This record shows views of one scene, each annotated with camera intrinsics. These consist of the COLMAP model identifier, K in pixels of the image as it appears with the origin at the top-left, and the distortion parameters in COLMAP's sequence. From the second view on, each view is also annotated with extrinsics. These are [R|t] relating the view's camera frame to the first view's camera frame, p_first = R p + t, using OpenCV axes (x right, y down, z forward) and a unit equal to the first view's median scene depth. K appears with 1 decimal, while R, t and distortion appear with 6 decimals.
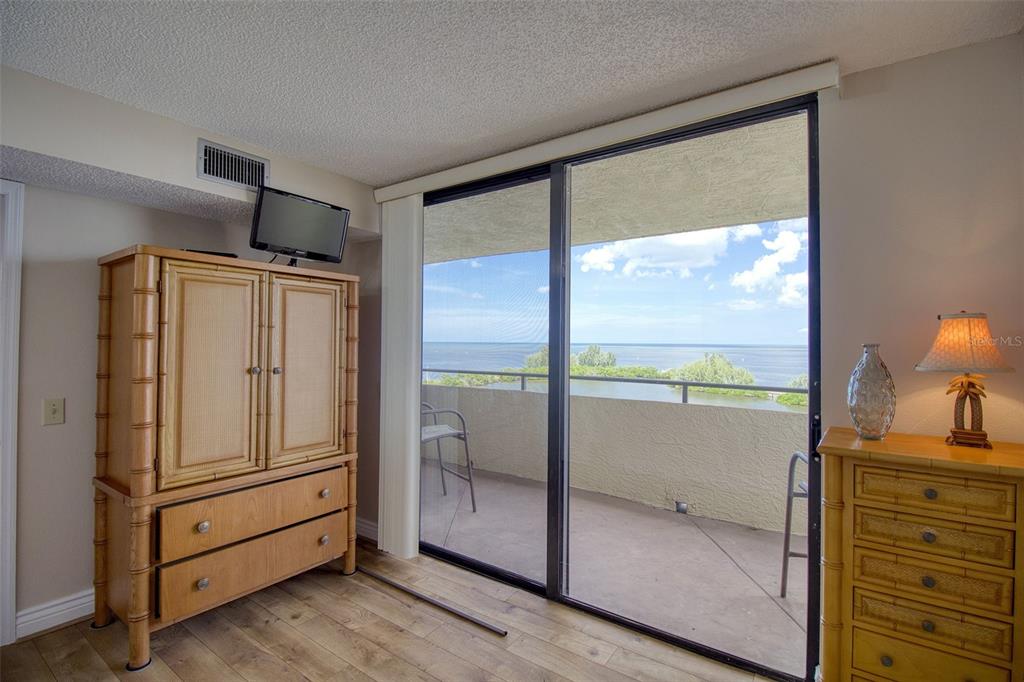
lens RADIAL K [[470.4, 0, 520.7], [0, 470.4, 334.9], [0, 0, 1]] dist [0.007545, -0.016491]
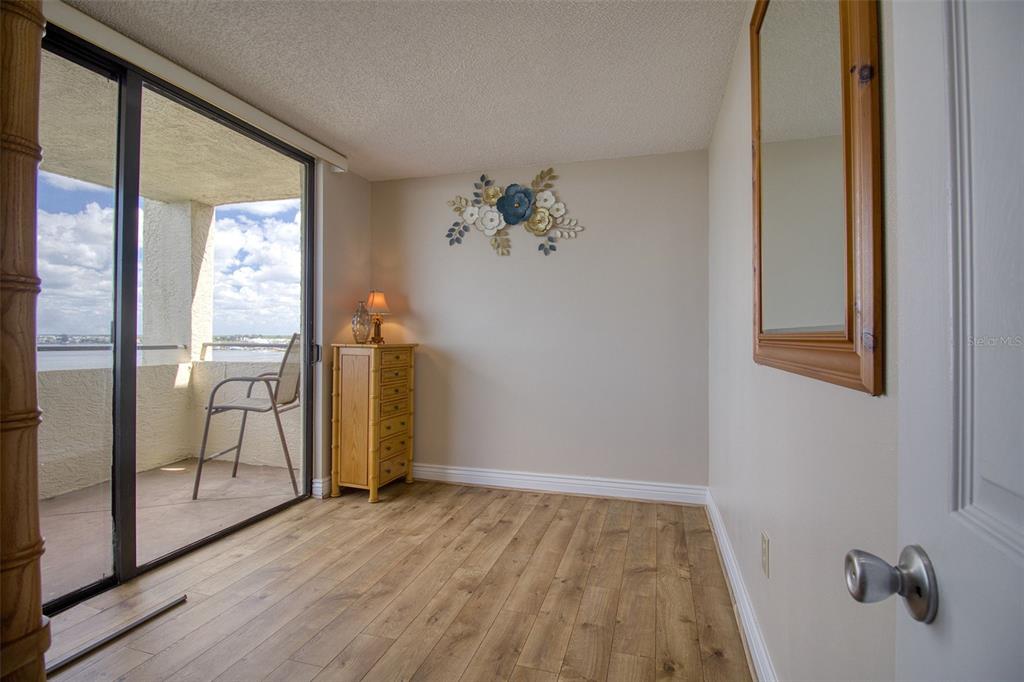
lens RADIAL K [[470.4, 0, 520.7], [0, 470.4, 334.9], [0, 0, 1]] dist [0.007545, -0.016491]
pose [[-0.317737, -0.001435, 0.948178, -1.072088], [-0.018836, 0.999811, -0.004798, 0.117837], [-0.947992, -0.019384, -0.317704, 0.668075]]
